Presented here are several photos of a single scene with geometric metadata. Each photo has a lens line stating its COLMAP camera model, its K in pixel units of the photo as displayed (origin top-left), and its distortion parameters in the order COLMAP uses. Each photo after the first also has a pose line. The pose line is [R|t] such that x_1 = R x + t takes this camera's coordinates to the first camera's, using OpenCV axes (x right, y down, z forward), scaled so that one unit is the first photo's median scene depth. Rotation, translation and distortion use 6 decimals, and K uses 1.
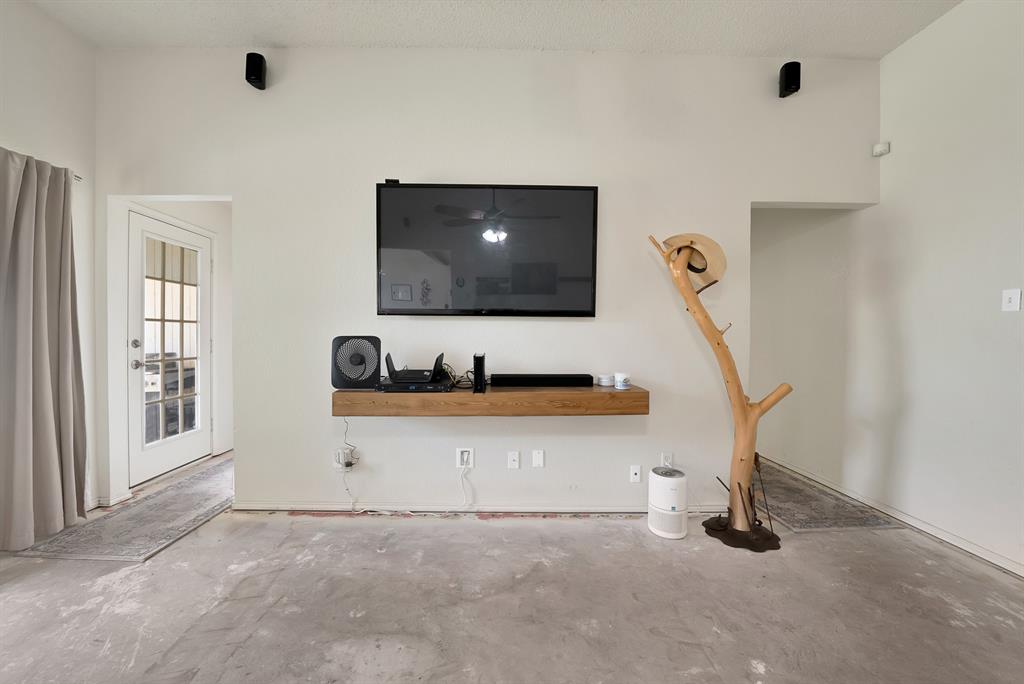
lens RADIAL K [[372.2, 0, 496.5], [0, 372.2, 339.9], [0, 0, 1]] dist [-0.022398, 0.000068]
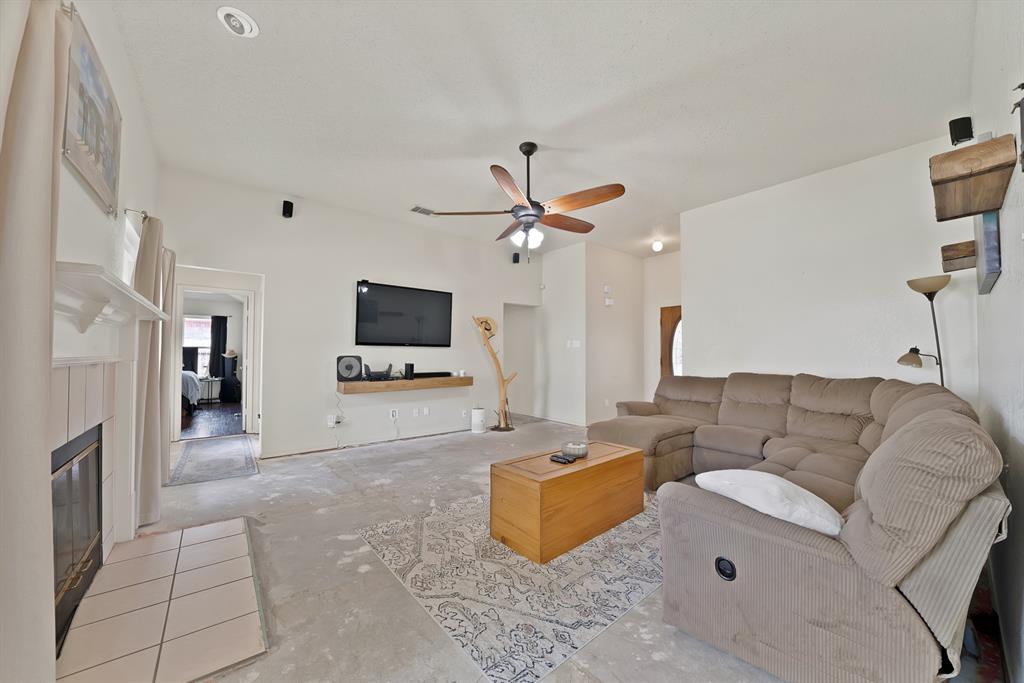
lens RADIAL K [[371.2, 0, 511.2], [0, 371.2, 344.8], [0, 0, 1]] dist [-0.020000, 0.000430]
pose [[0.783892, 0.013362, 0.620753, -0.954606], [0.010631, 0.999333, -0.034937, 0.010693], [-0.620806, 0.033986, 0.783227, -1.157189]]
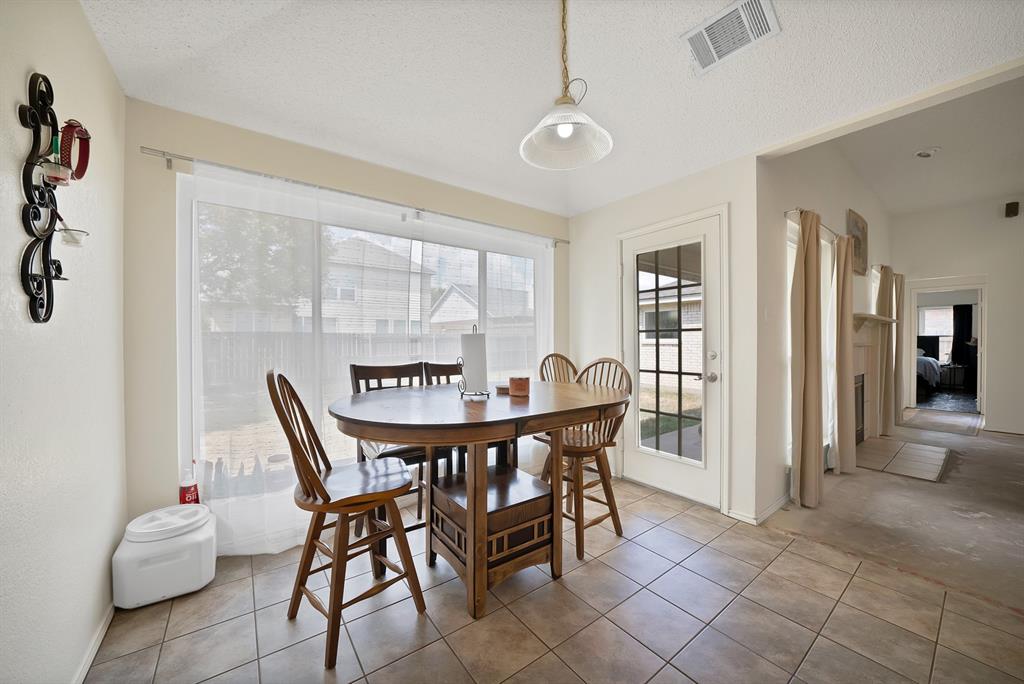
lens RADIAL K [[371.2, 0, 511.2], [0, 371.2, 345.3], [0, 0, 1]] dist [-0.020000, 0.000430]
pose [[0.595824, 0.004383, -0.803103, -0.754629], [-0.010150, 0.999946, -0.002073, 0.031693], [0.803051, 0.009387, 0.595836, -2.468901]]
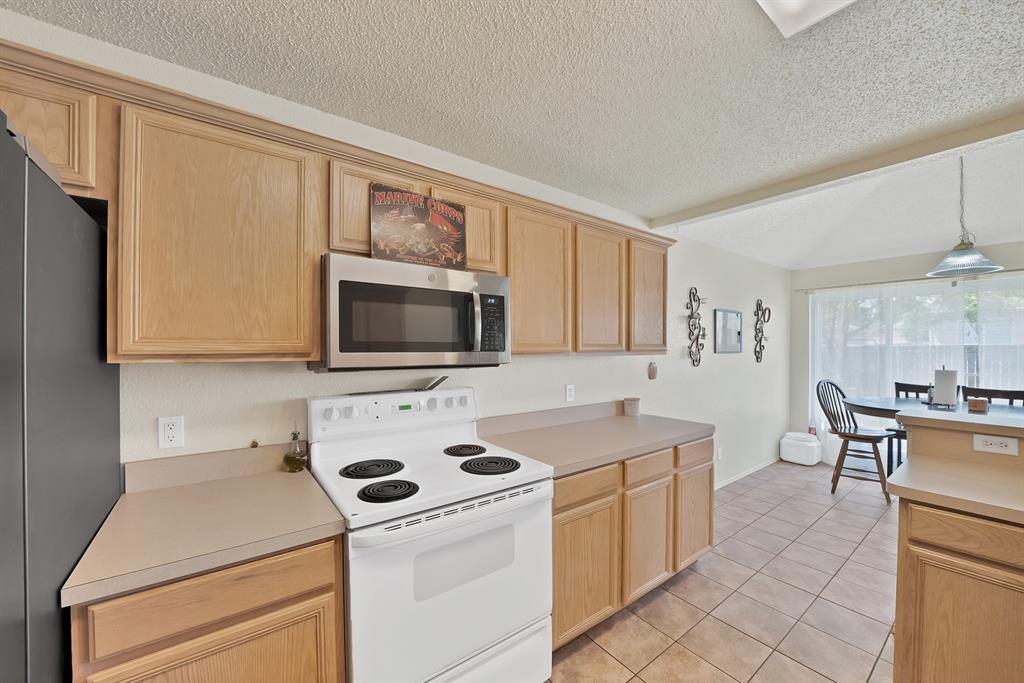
lens RADIAL K [[370.5, 0, 527.2], [0, 370.5, 349.1], [0, 0, 1]] dist [-0.020080, 0.000142]
pose [[-0.811603, -0.002406, -0.584204, 0.584815], [-0.011310, 0.999869, 0.011594, -0.070411], [0.584100, 0.016017, -0.811524, -1.842175]]
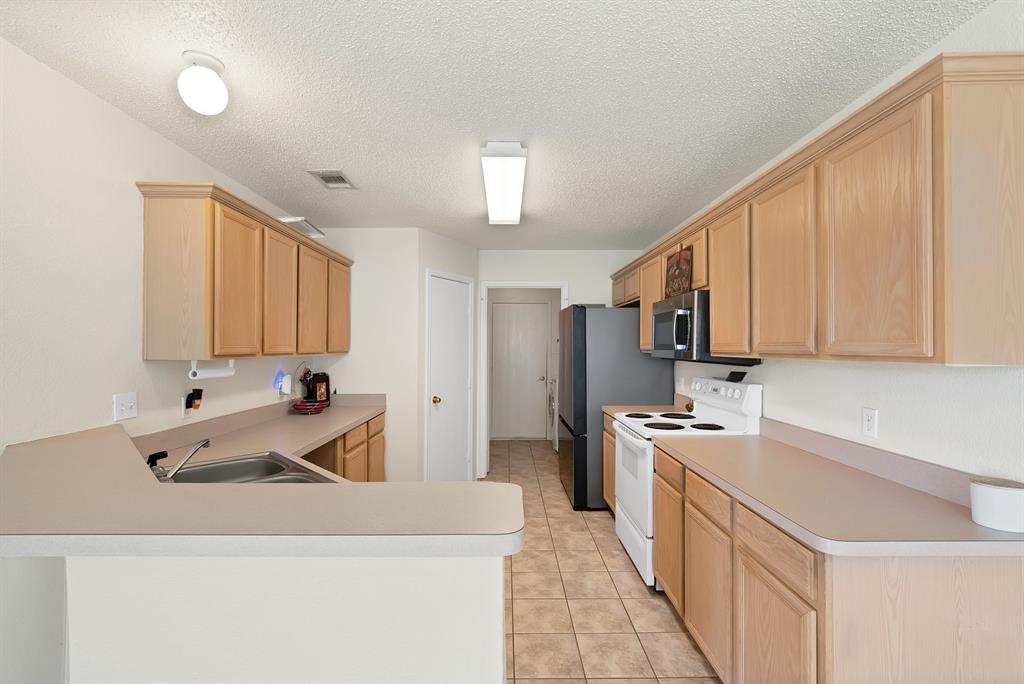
lens RADIAL K [[456.2, 0, 514.0], [0, 456.2, 344.0], [0, 0, 1]] dist [0.001371, 0.000078]
pose [[-0.003591, 0.001664, 0.999992, -0.988384], [0.012986, 0.999914, -0.001617, -0.077020], [-0.999909, 0.012980, -0.003612, -2.018870]]
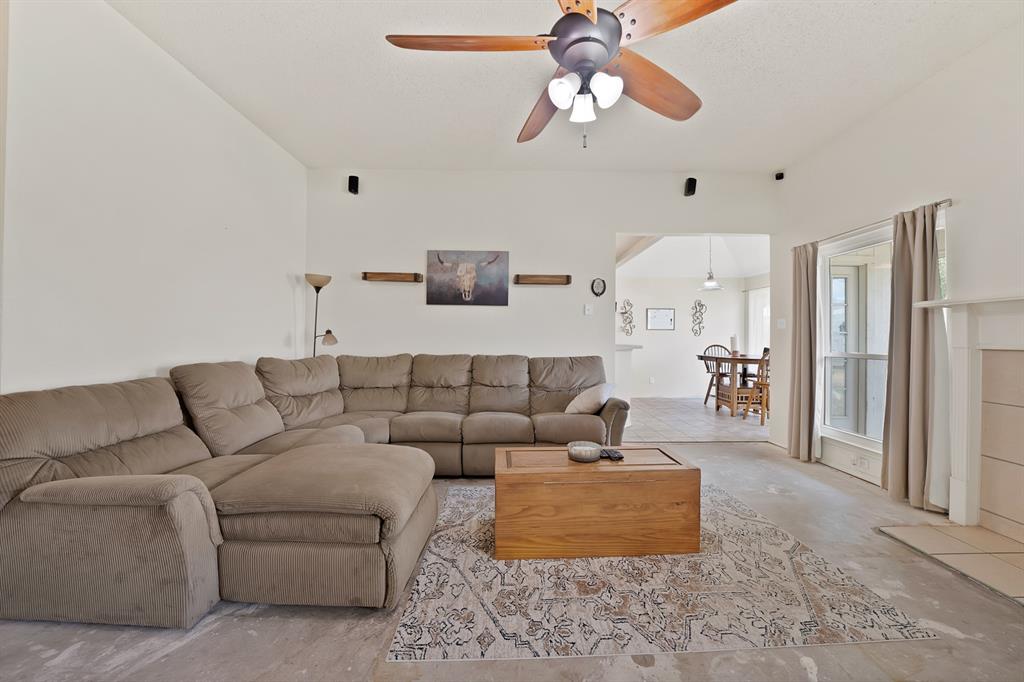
lens RADIAL K [[371.0, 0, 516.1], [0, 371.0, 333.9], [0, 0, 1]] dist [-0.021540, 0.000248]
pose [[-0.999909, -0.013399, 0.001772, 0.135220], [-0.013389, 0.999897, 0.005237, -0.009177], [-0.001842, 0.005212, -0.999985, 0.650384]]
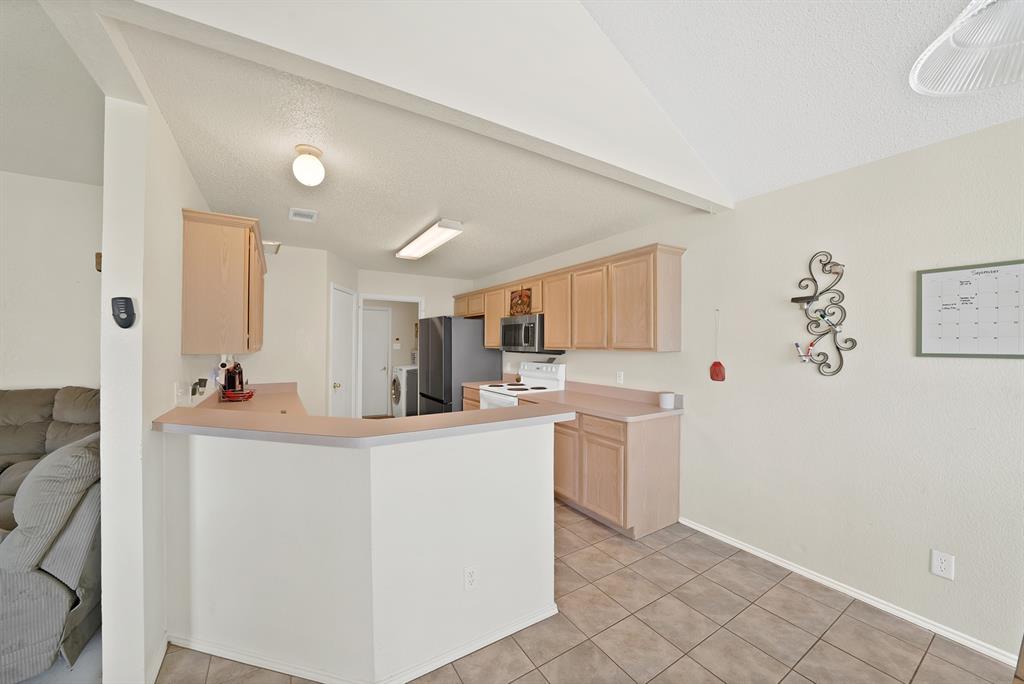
lens RADIAL K [[368.3, 0, 513.2], [0, 368.3, 344.6], [0, 0, 1]] dist [-0.020643, 0.000282]
pose [[-0.529970, -0.005674, 0.847997, -1.233929], [0.005291, 0.999936, 0.009997, -0.083025], [-0.848000, 0.009785, -0.529906, -1.474895]]
